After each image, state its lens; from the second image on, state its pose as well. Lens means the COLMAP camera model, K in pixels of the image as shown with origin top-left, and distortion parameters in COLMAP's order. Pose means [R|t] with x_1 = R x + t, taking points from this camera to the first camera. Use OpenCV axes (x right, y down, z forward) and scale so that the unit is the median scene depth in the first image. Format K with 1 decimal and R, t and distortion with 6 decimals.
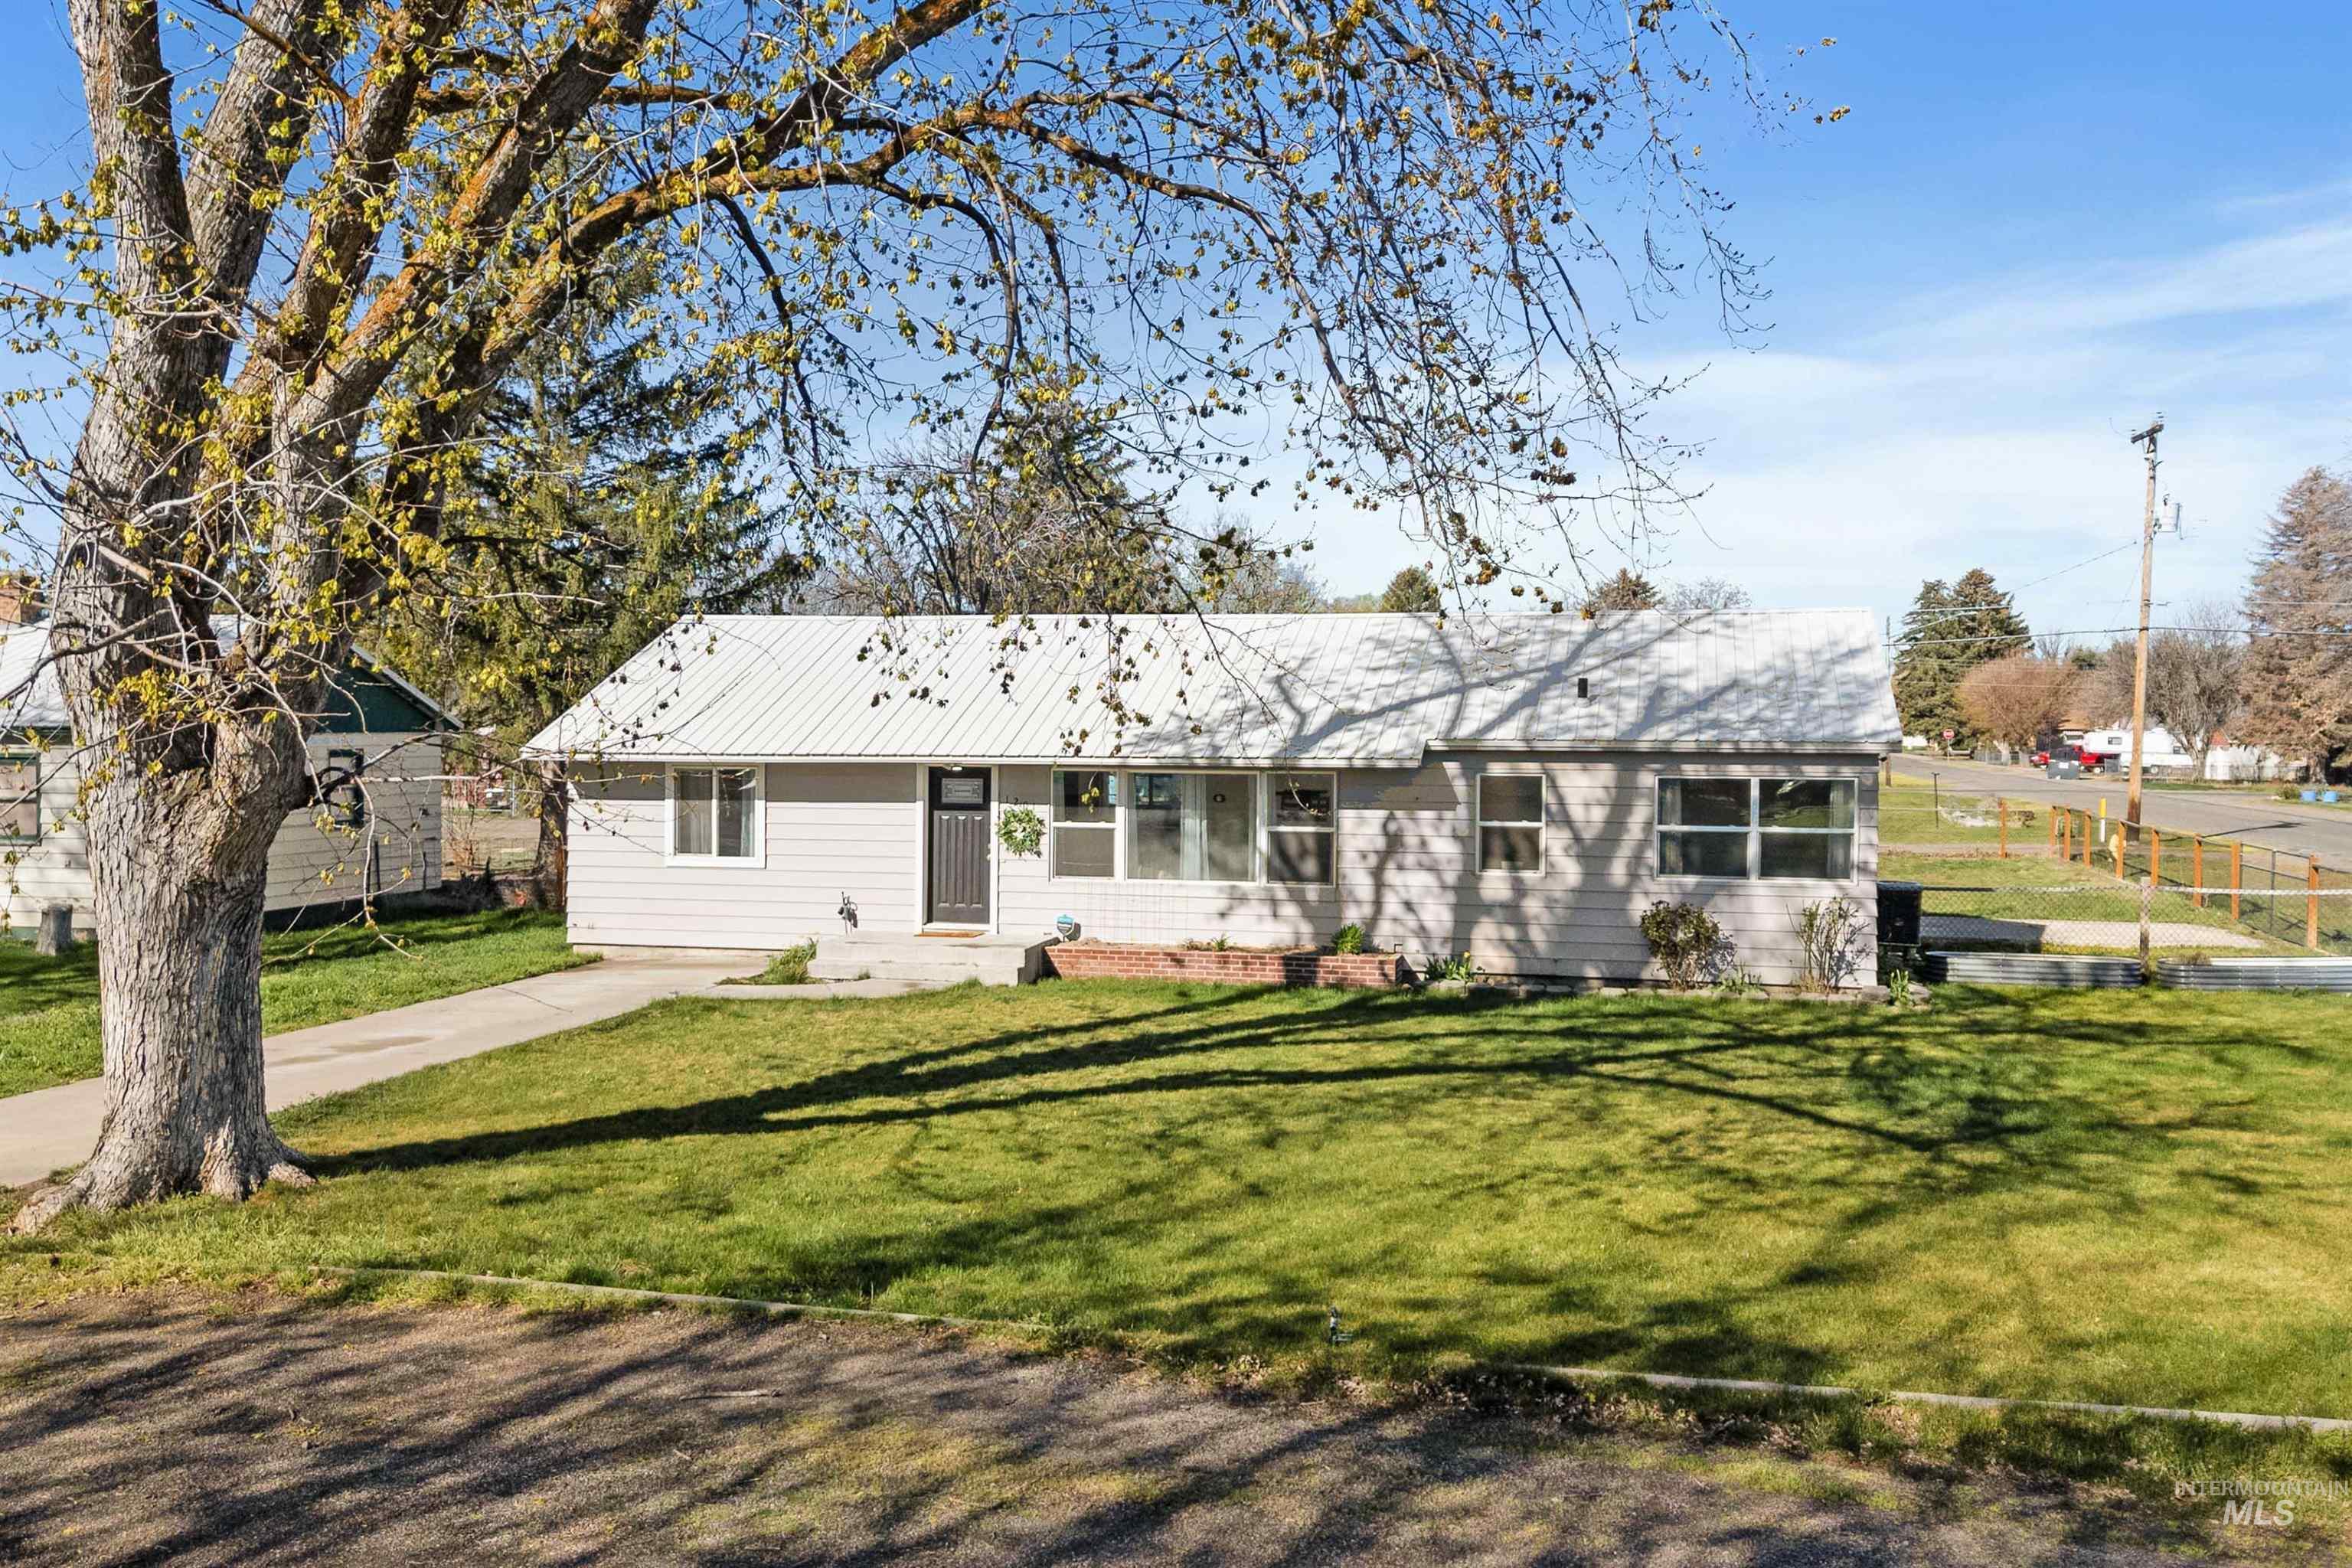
lens RADIAL K [[1632.5, 0, 1176.0], [0, 1632.5, 784.0], [0, 0, 1]] dist [0.029175, -0.000365]
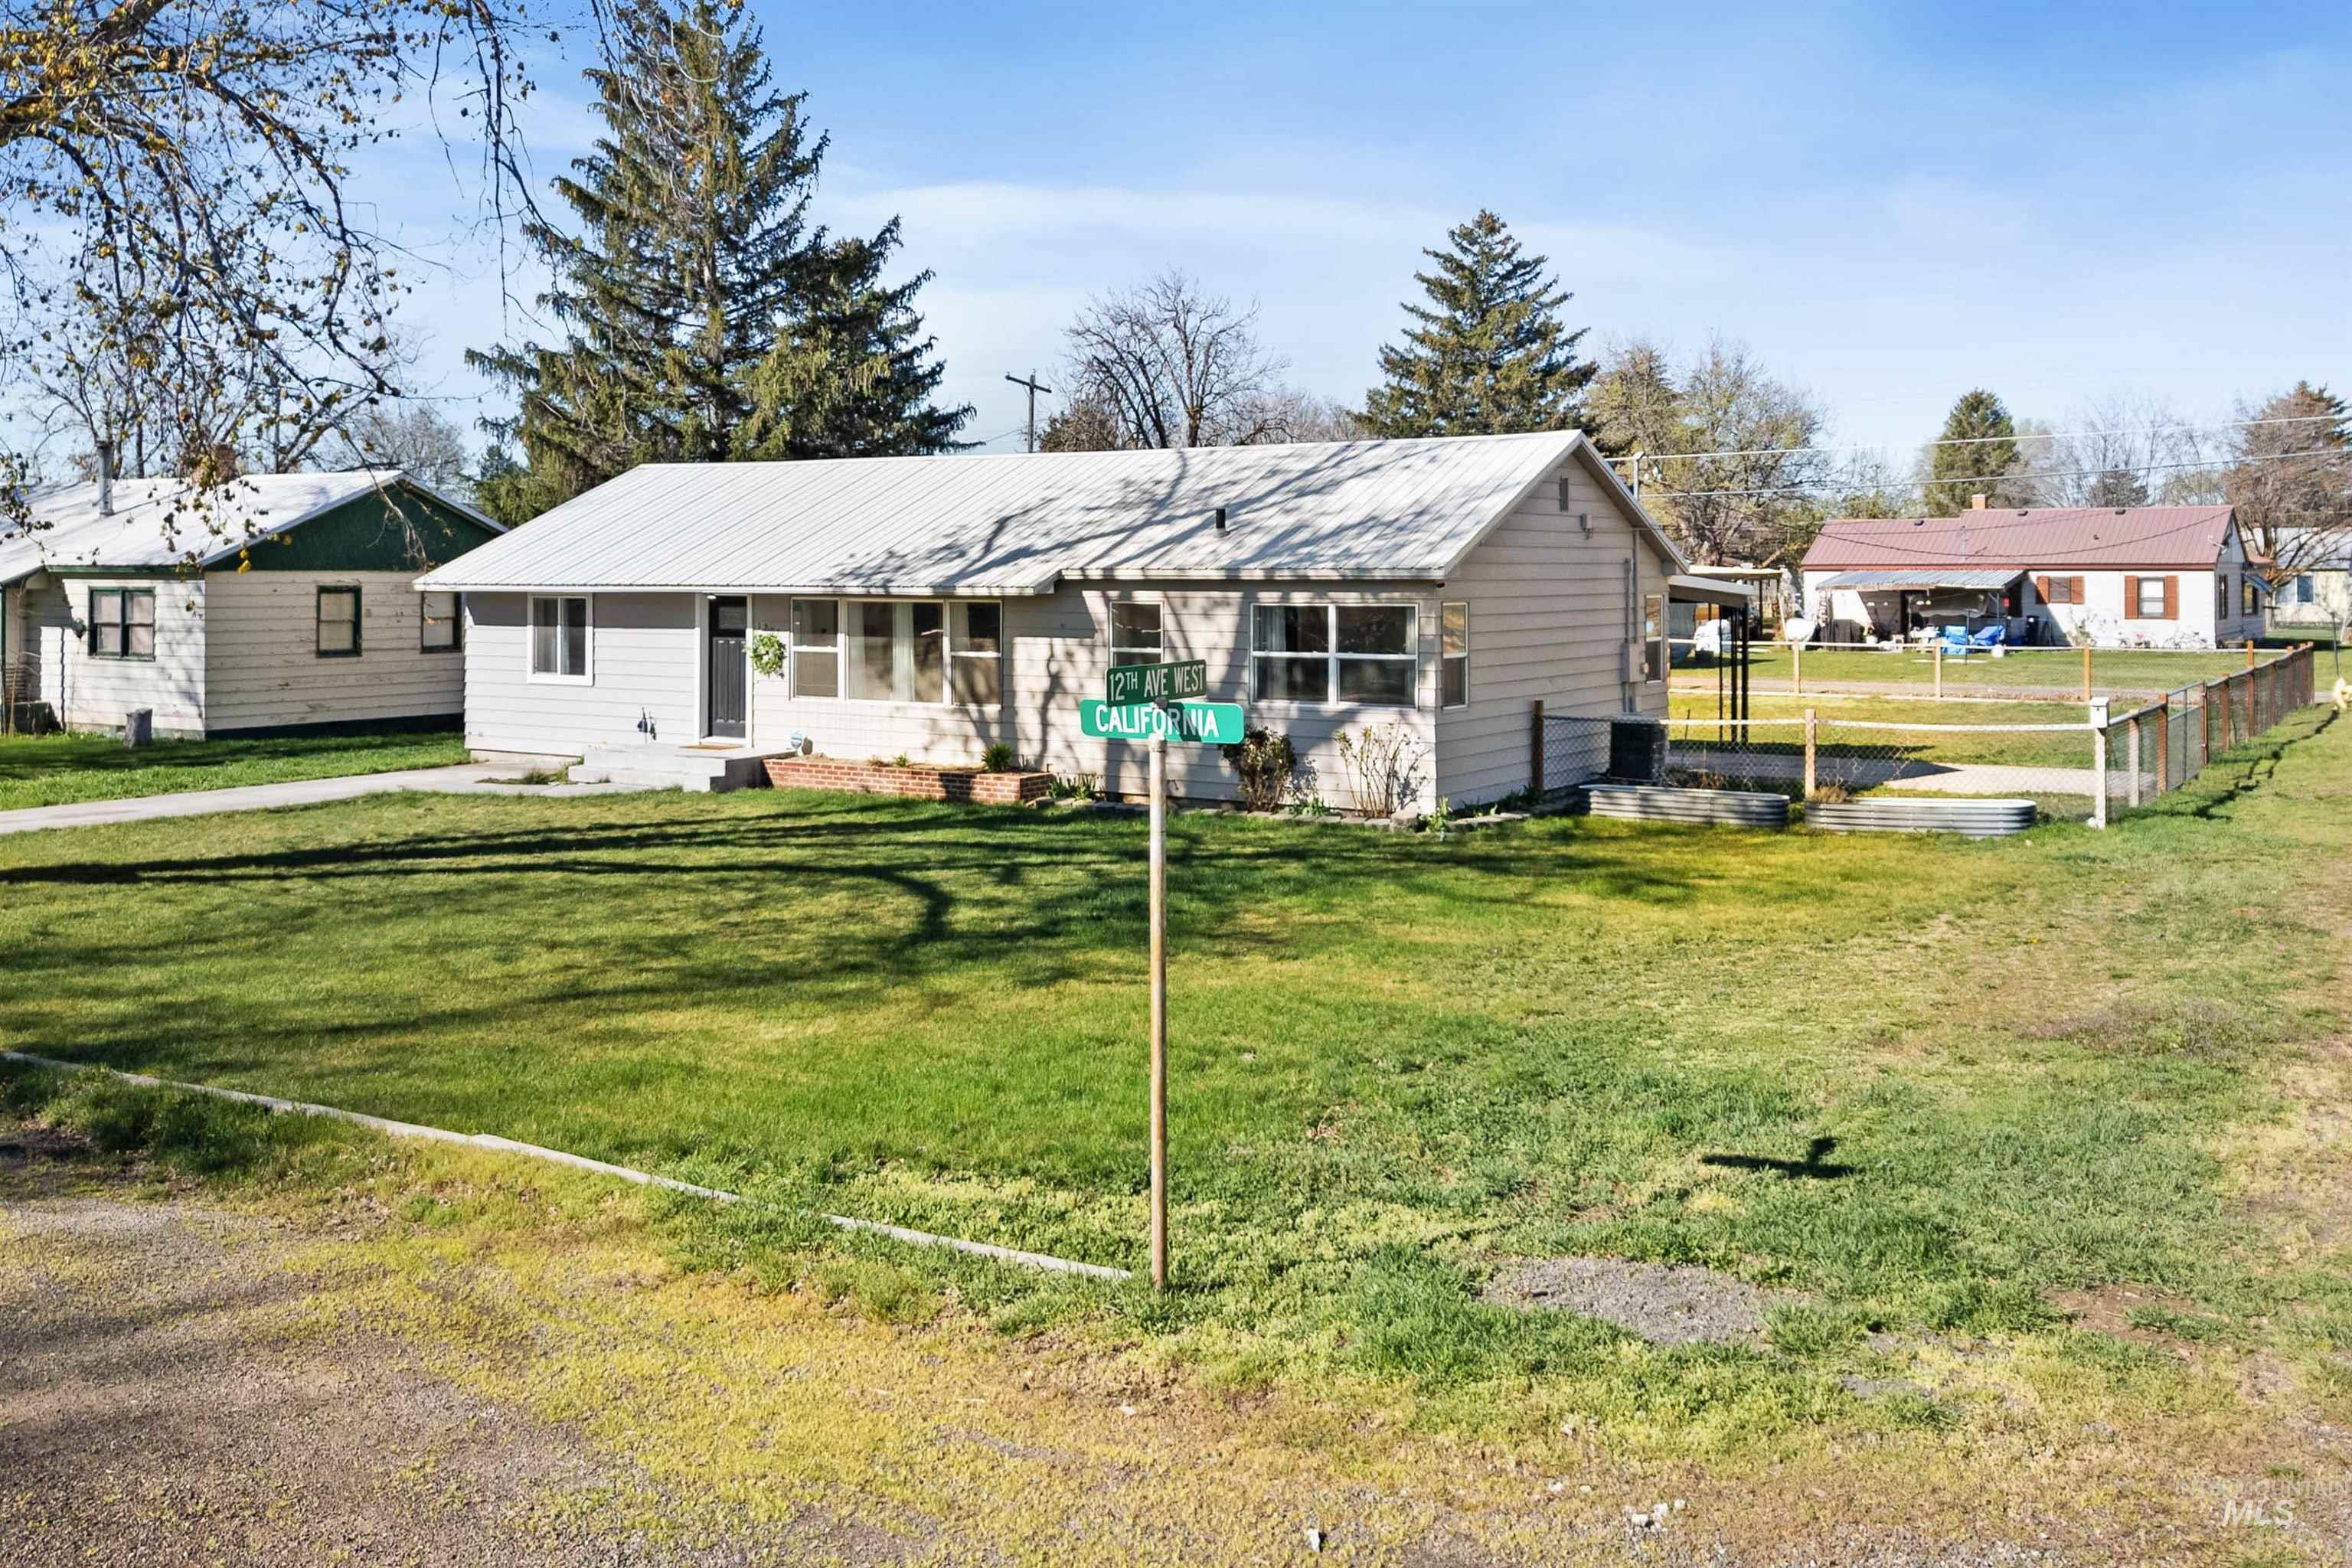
lens RADIAL K [[1632.5, 0, 1176.0], [0, 1632.5, 784.0], [0, 0, 1]] dist [0.029175, -0.000365]
pose [[0.966392, 0.026014, -0.255754, 0.458067], [0.000325, 0.994742, 0.102407, 0.002718], [0.257073, -0.099049, 0.961303, 0.003074]]
